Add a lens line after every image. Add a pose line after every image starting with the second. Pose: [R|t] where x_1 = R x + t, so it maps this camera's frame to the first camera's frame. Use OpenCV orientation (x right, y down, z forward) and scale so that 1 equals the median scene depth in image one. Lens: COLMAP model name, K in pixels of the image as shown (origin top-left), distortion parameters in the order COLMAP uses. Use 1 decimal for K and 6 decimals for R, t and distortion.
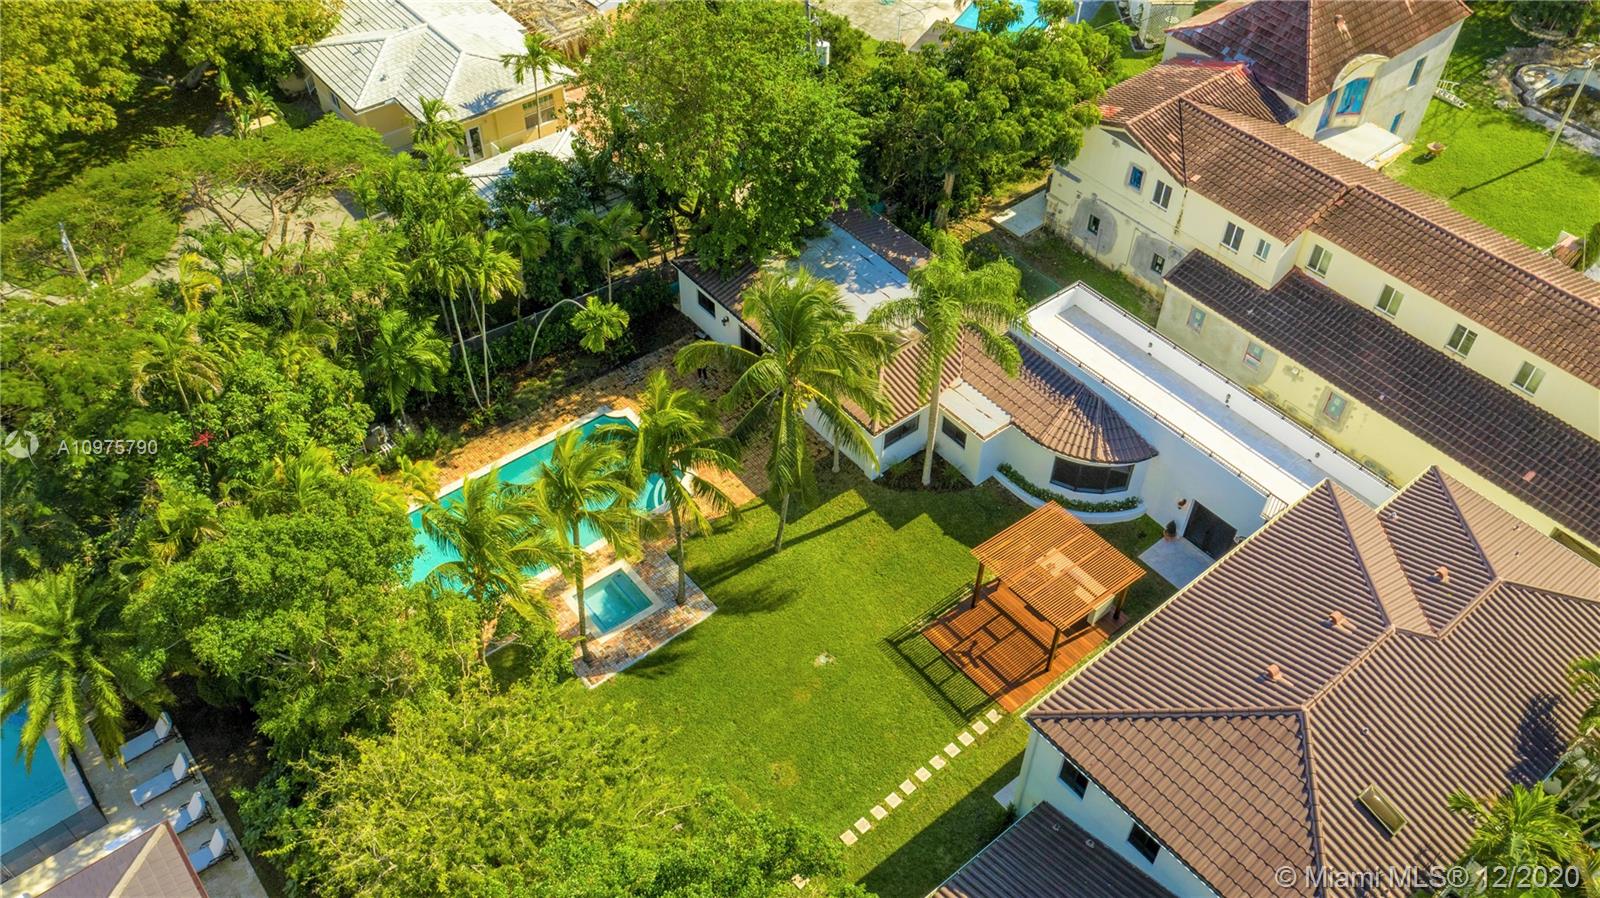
lens RADIAL K [[1264.0, 0, 800.1], [0, 1264.0, 465.5], [0, 0, 1]] dist [-0.006408, -0.016772]
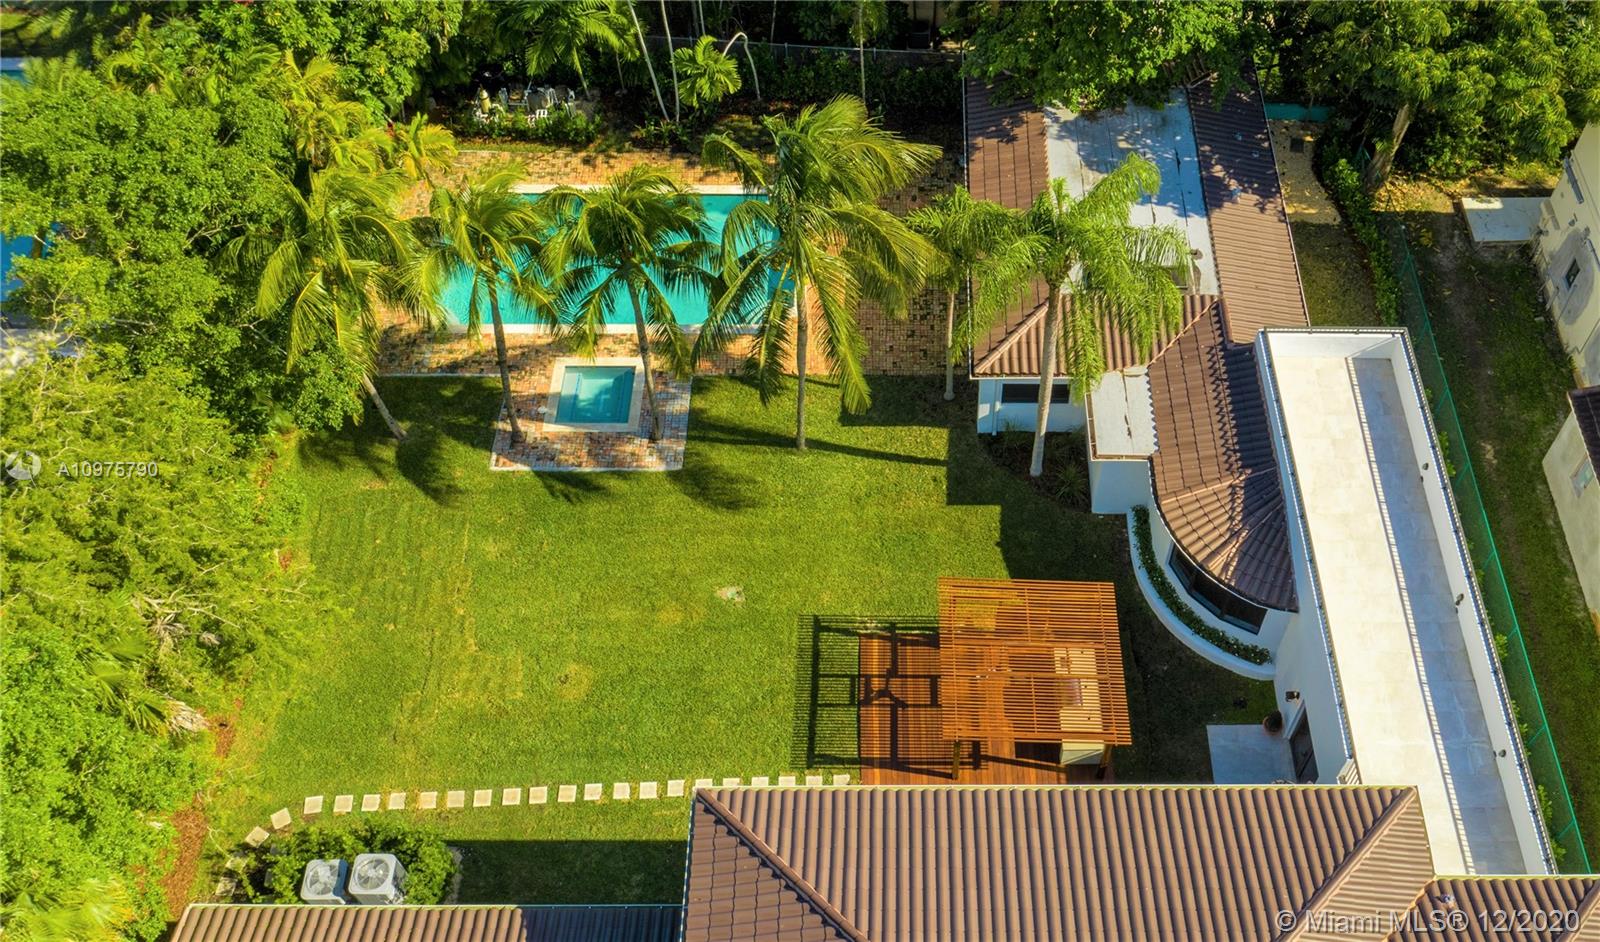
lens RADIAL K [[1477.1, 0, 887.8], [0, 1477.1, 446.3], [0, 0, 1]] dist [0.001057, 0.000000]
pose [[0.775584, 0.503956, -0.380128, 0.380505], [-0.452113, 0.863729, 0.222636, -0.162816], [0.440526, -0.000812, 0.897739, 0.232667]]
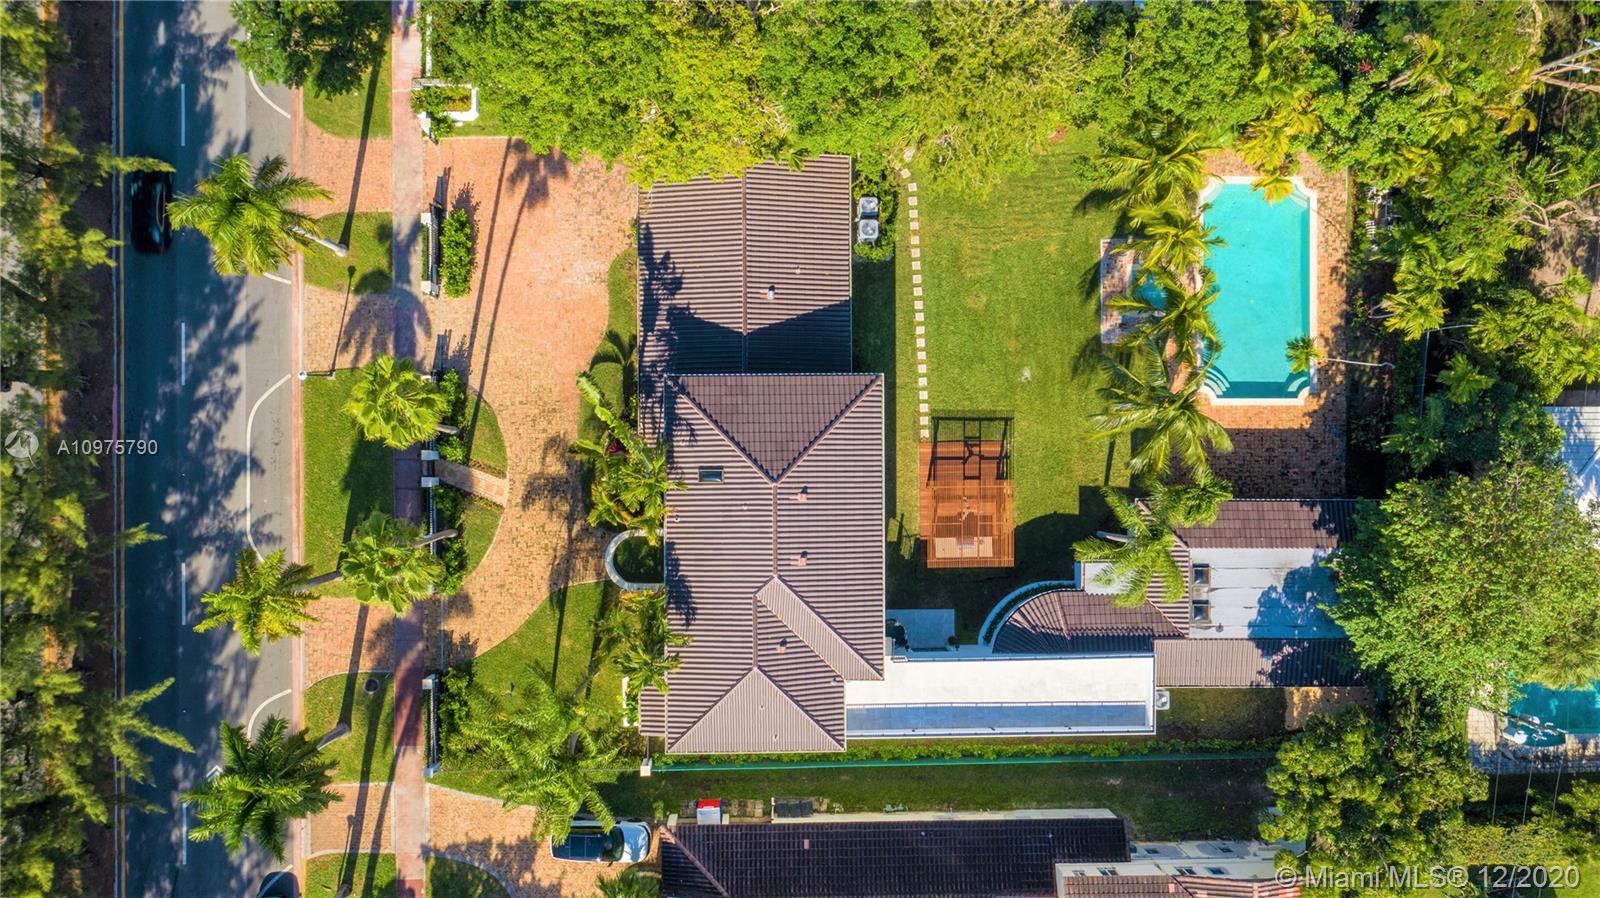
lens RADIAL K [[1264.0, 0, 804.4], [0, 1264.0, 452.4], [0, 0, 1]] dist [-0.006408, -0.016772]
pose [[-0.626541, 0.778757, -0.031367, 0.296828], [-0.593078, -0.450270, 0.667469, -0.720707], [0.505673, 0.436800, 0.743977, -0.207203]]
